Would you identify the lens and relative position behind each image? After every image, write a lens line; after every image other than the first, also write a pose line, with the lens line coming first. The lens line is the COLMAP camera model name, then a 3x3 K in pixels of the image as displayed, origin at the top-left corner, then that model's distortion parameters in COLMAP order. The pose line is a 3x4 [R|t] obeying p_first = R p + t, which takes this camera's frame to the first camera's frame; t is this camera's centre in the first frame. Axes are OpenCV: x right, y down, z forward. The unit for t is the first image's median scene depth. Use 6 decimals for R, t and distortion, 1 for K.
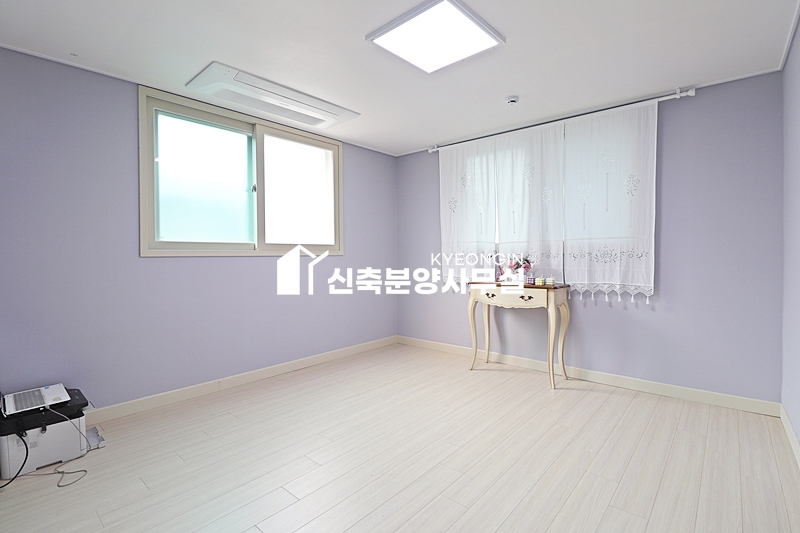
lens RADIAL K [[375.0, 0, 401.2], [0, 375.0, 261.1], [0, 0, 1]] dist [0.002815, -0.015713]
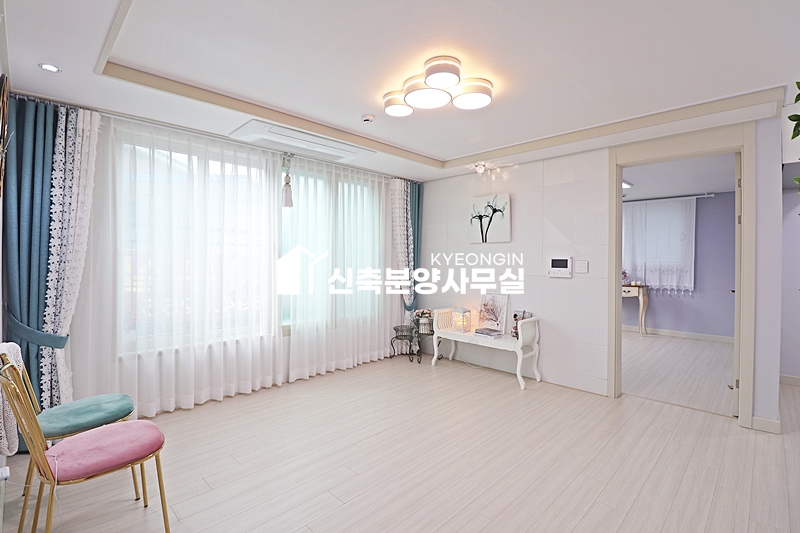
lens RADIAL K [[375.0, 0, 401.2], [0, 375.0, 261.1], [0, 0, 1]] dist [0.002815, -0.015713]
pose [[0.998124, 0.007471, -0.060772, -0.757426], [-0.007575, 0.999970, -0.001488, -0.053621], [0.060759, 0.001945, 0.998151, -1.080627]]
